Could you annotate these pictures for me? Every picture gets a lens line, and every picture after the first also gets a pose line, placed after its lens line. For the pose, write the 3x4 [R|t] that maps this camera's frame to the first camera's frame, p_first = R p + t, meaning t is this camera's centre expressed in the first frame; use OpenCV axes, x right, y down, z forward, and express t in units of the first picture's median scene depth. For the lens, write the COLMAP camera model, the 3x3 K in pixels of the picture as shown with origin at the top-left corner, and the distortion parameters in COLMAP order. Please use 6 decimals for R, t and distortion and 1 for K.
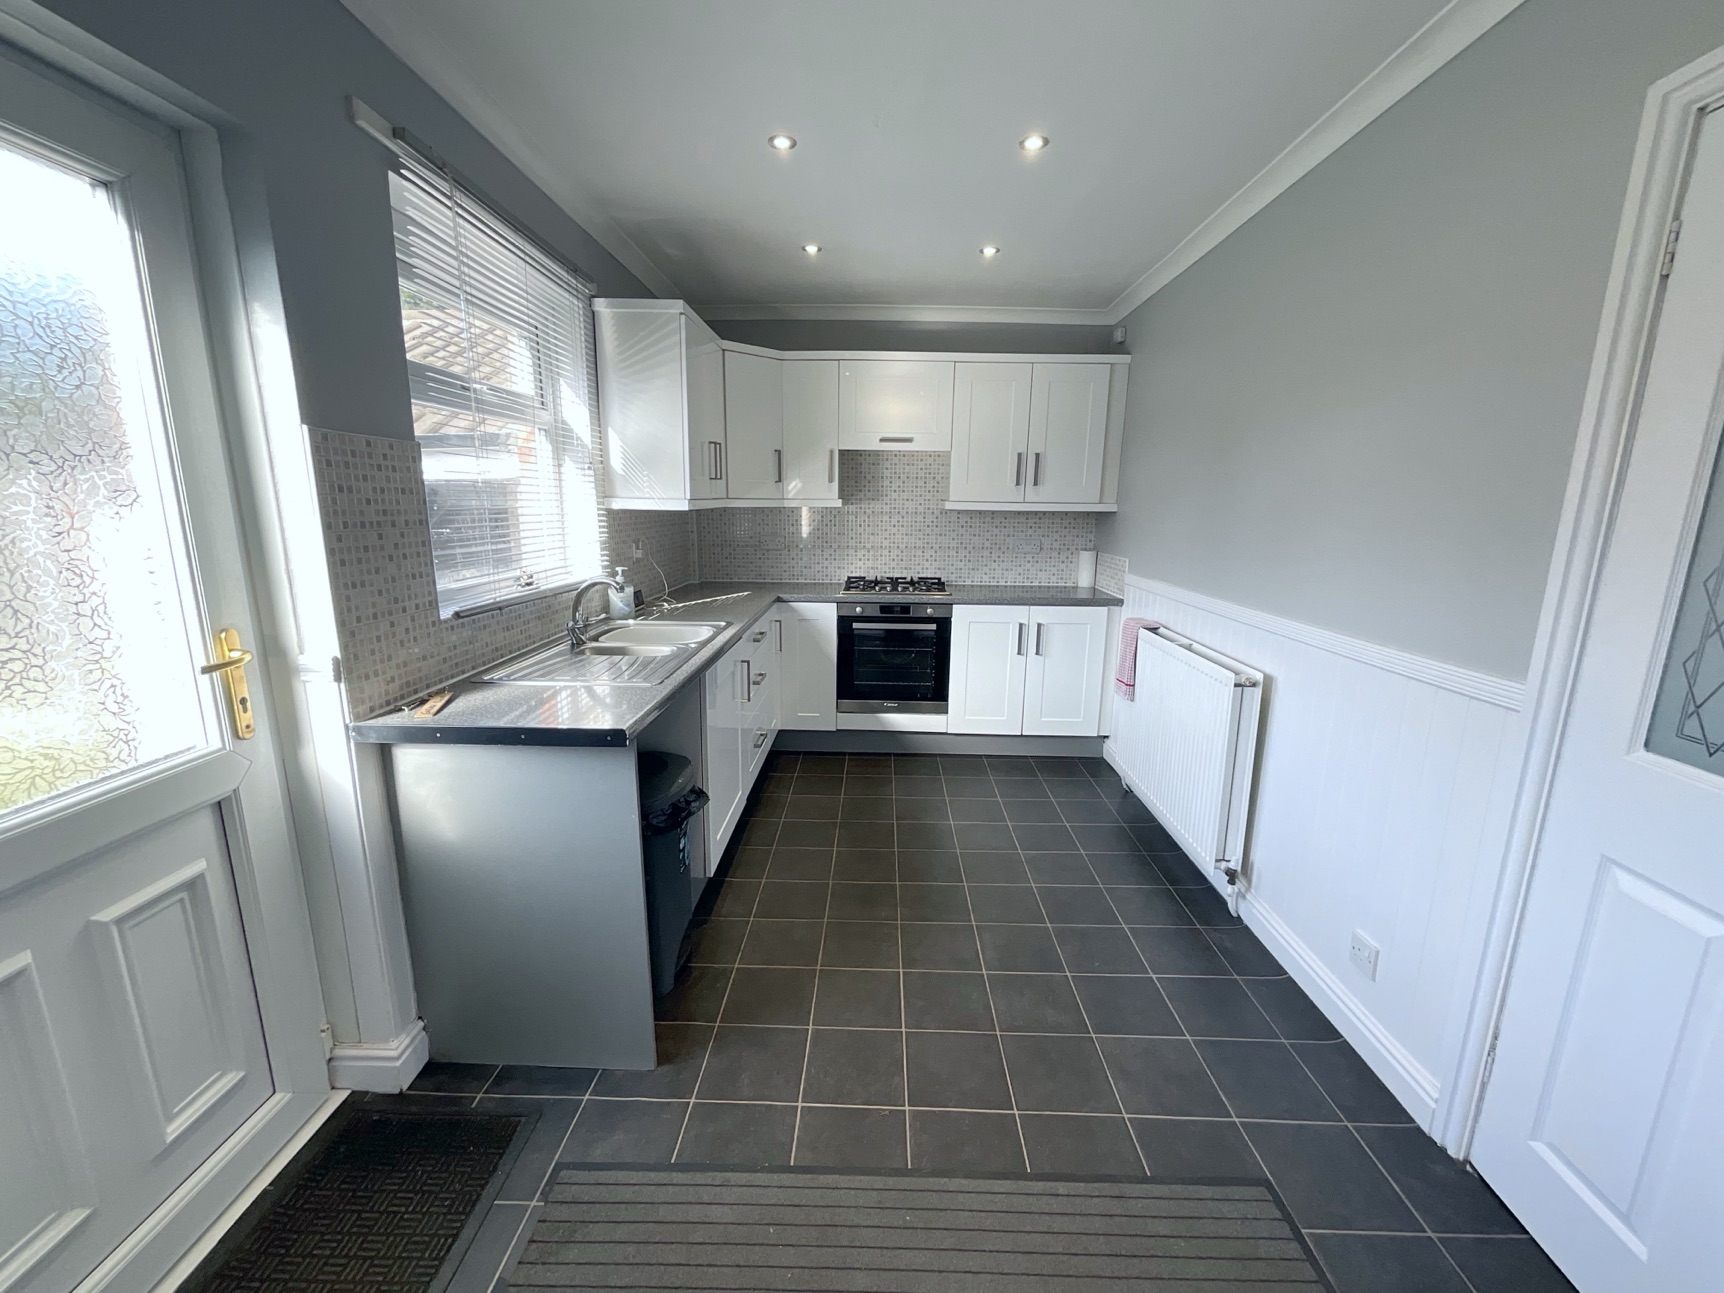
lens RADIAL K [[694.3, 0, 864.0], [0, 694.3, 645.1], [0, 0, 1]] dist [-0.000209, 0.000183]
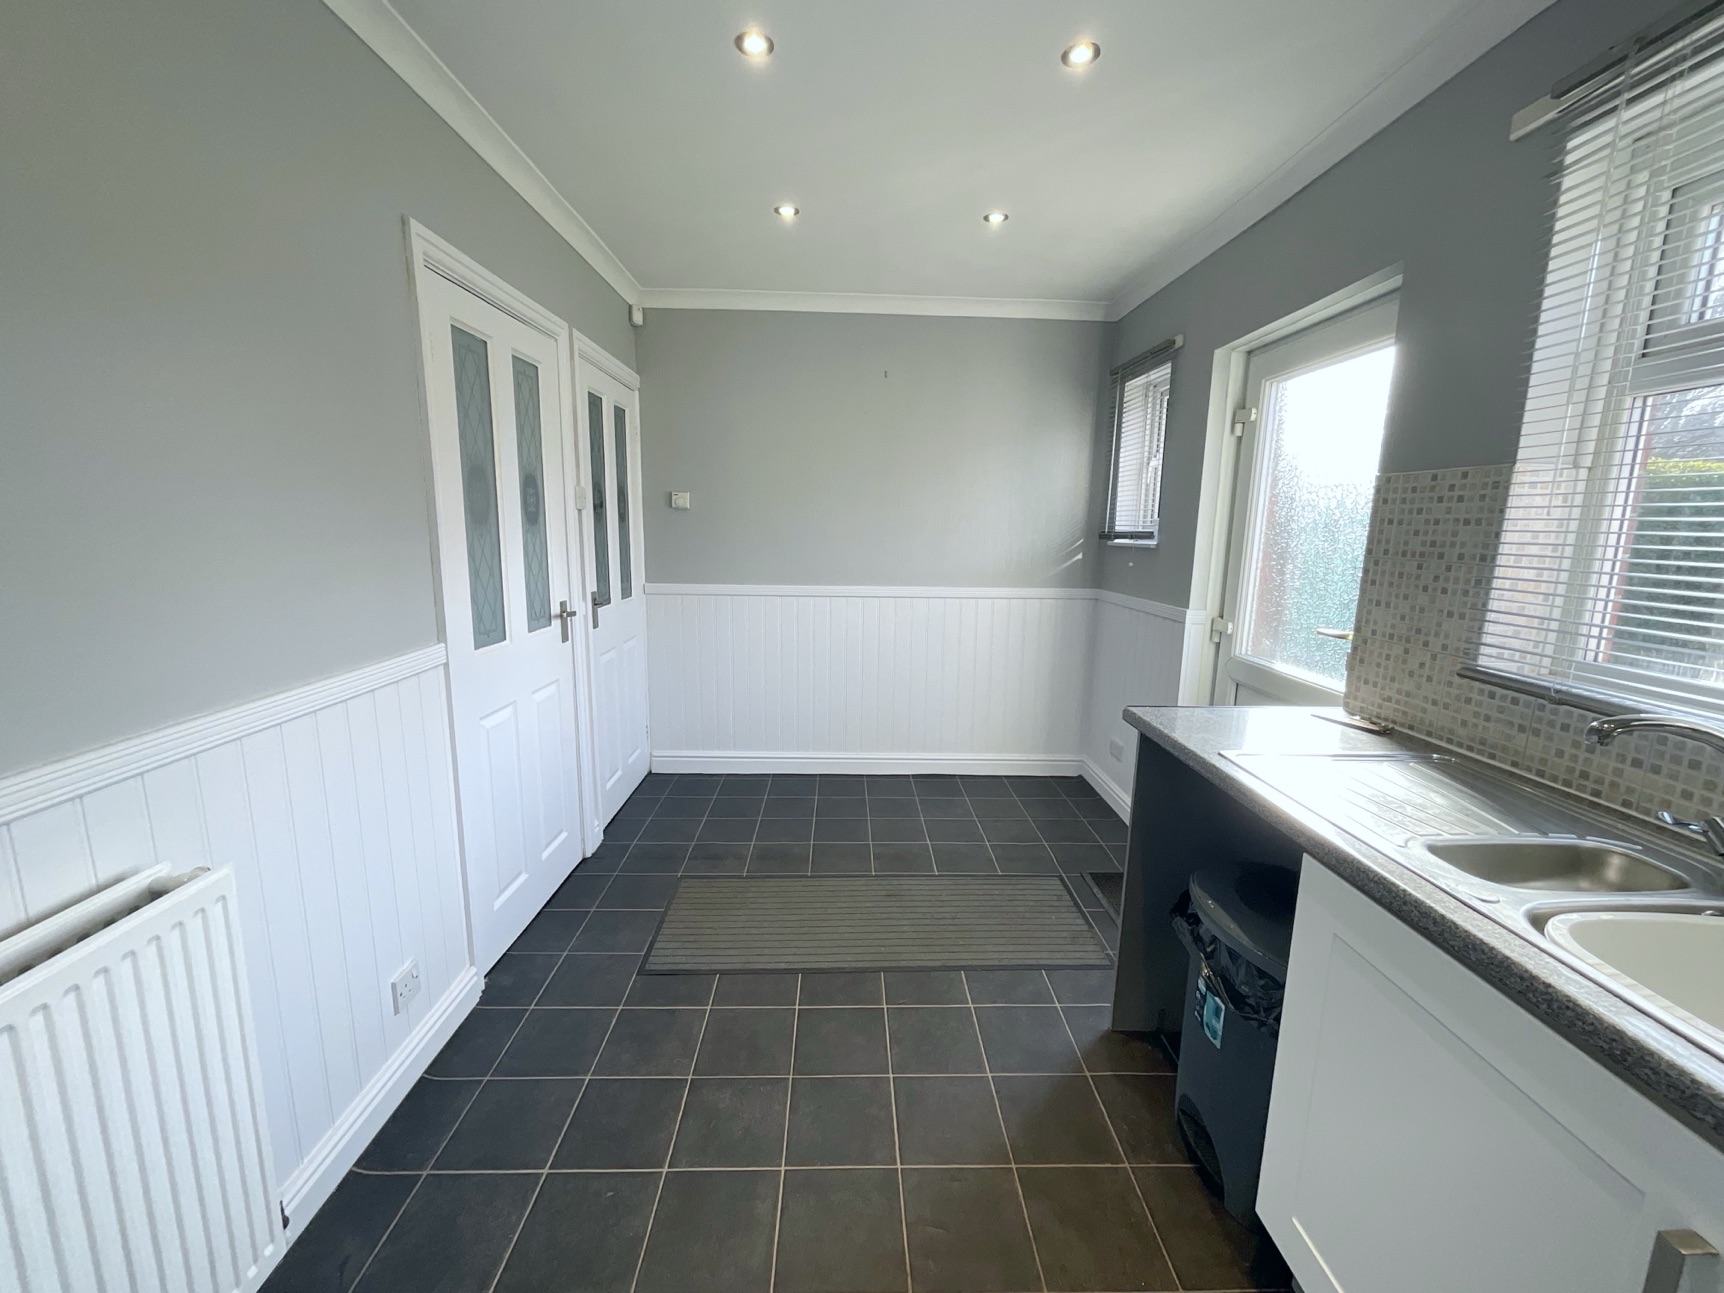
lens RADIAL K [[692.1, 0, 858.4], [0, 692.1, 648.7], [0, 0, 1]] dist [-0.013720, 0.004229]
pose [[-0.998357, -0.018282, -0.054298, 0.111146], [-0.037189, 0.927718, 0.371425, -0.225175], [0.043583, 0.372834, -0.926874, 1.125404]]
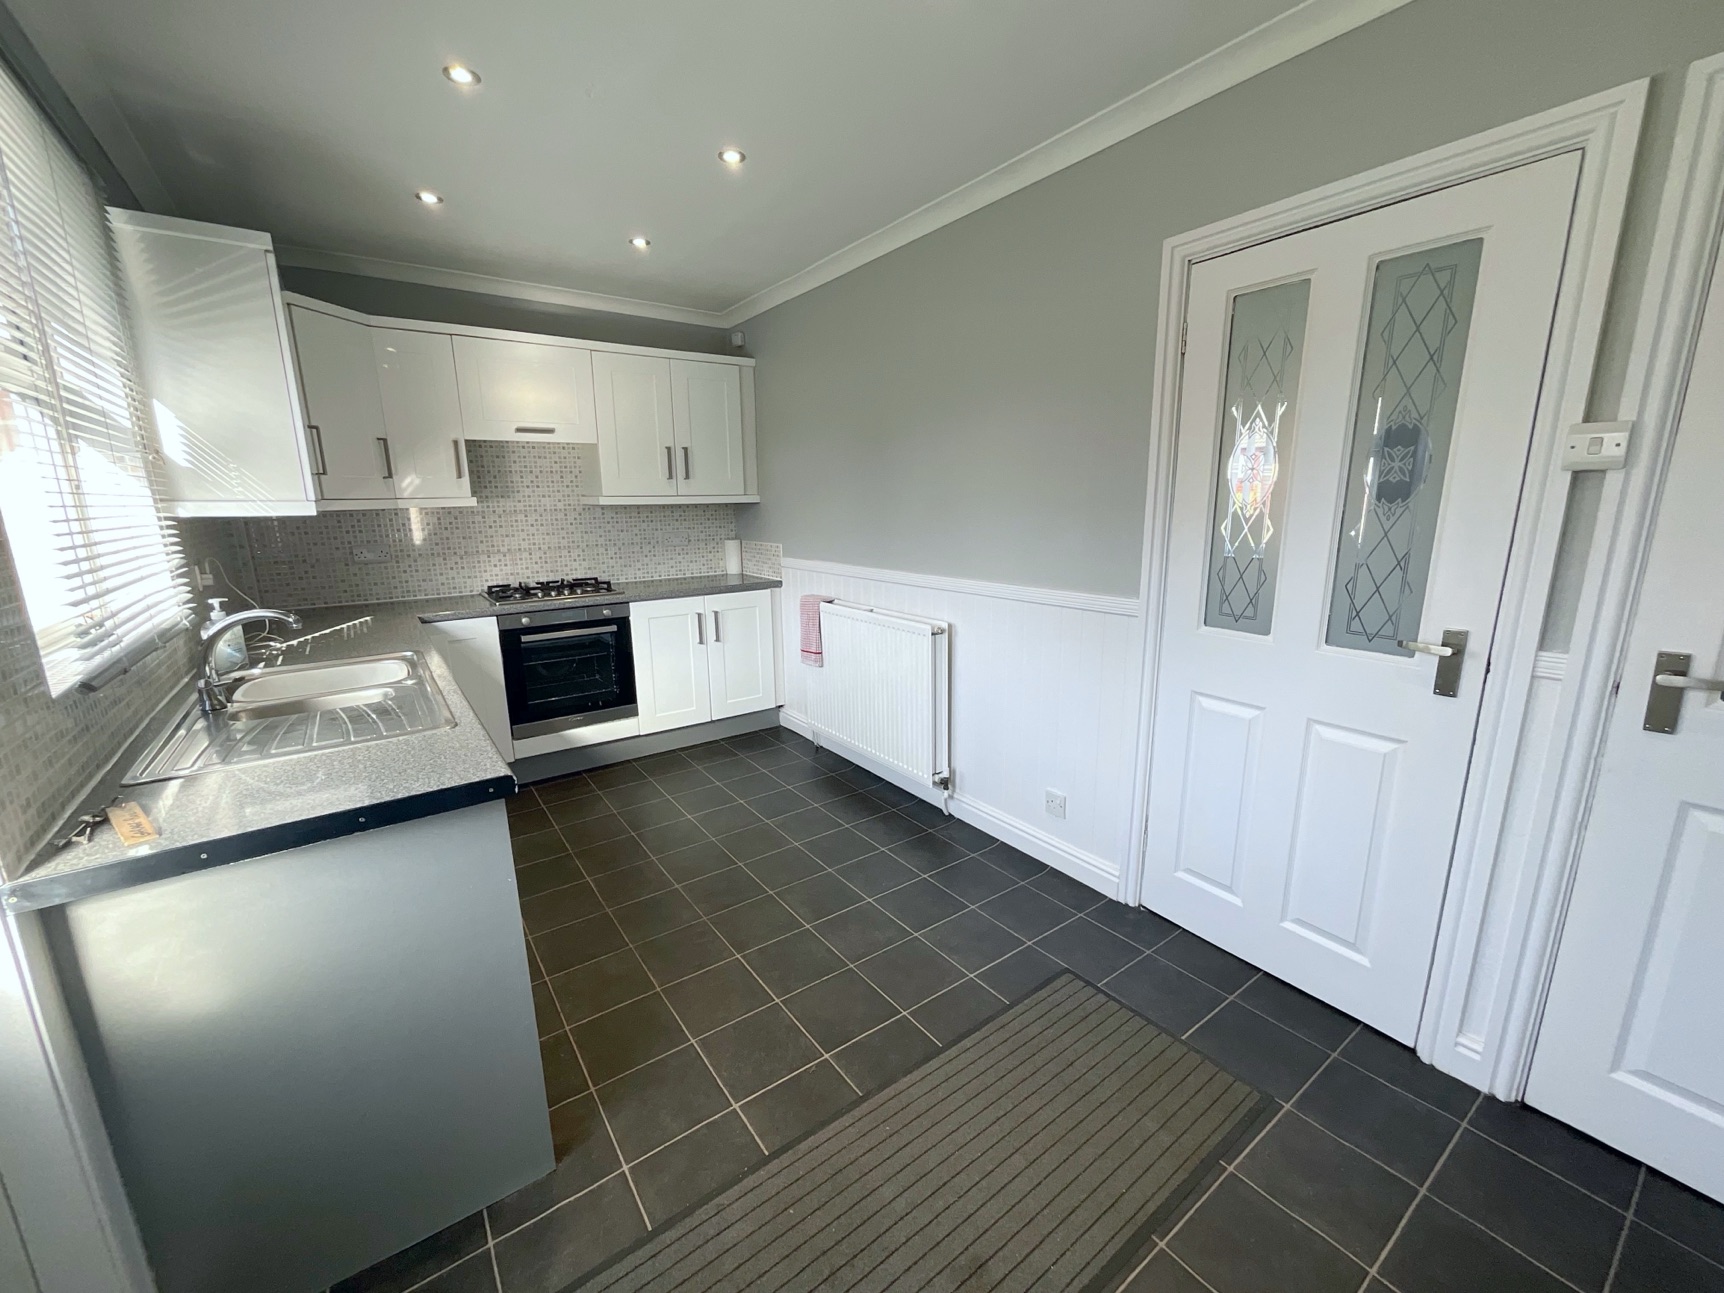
lens RADIAL K [[692.5, 0, 863.6], [0, 692.5, 646.3], [0, 0, 1]] dist [-0.013687, 0.005406]
pose [[0.794322, -0.150287, 0.588614, -0.253225], [0.144196, 0.987869, 0.057637, -0.009315], [-0.590136, 0.039093, 0.806357, 0.044998]]
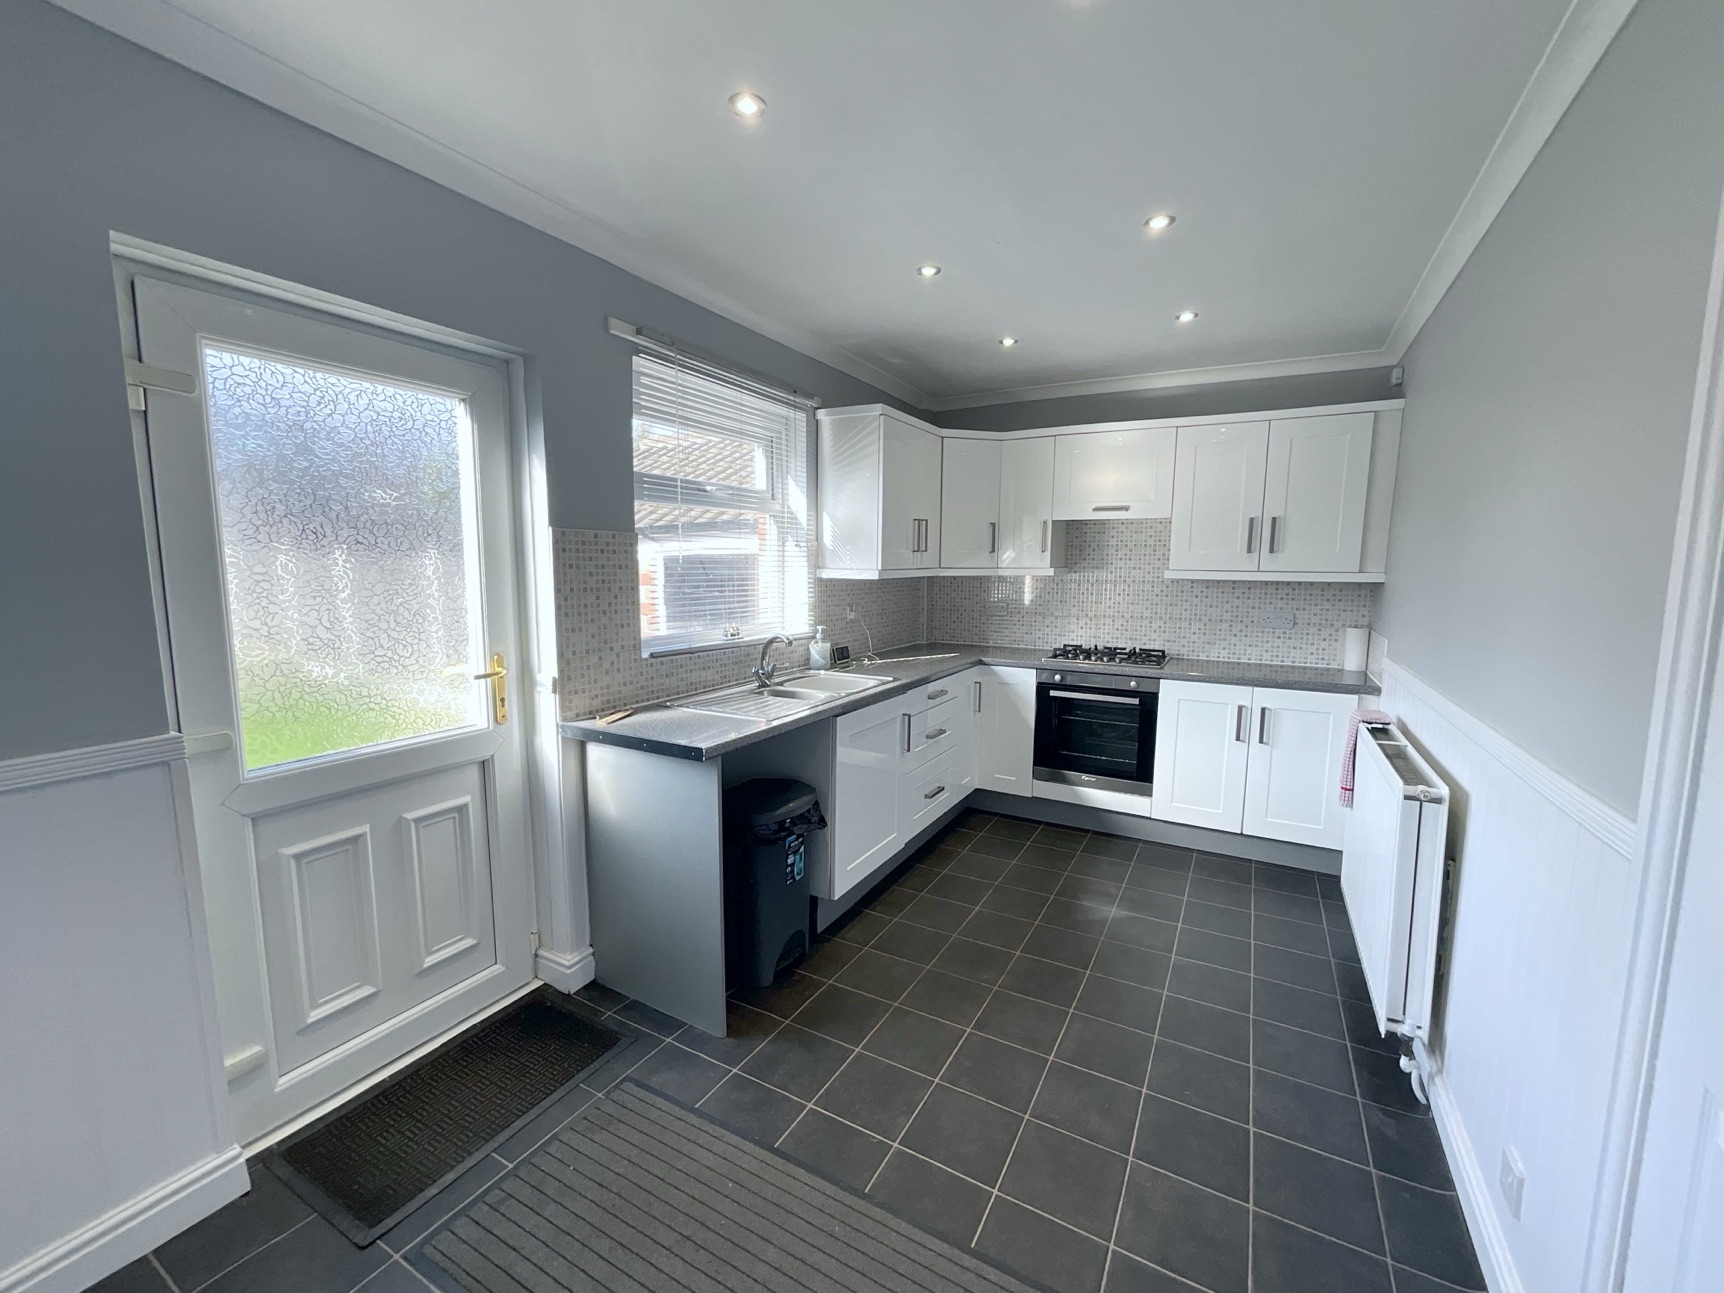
lens RADIAL K [[692.5, 0, 863.6], [0, 692.5, 646.3], [0, 0, 1]] dist [-0.013687, 0.005406]
pose [[0.883857, 0.049677, -0.465111, 0.276063], [-0.091217, 0.993560, -0.067221, -0.004556], [0.458777, 0.101839, 0.882696, -0.010433]]
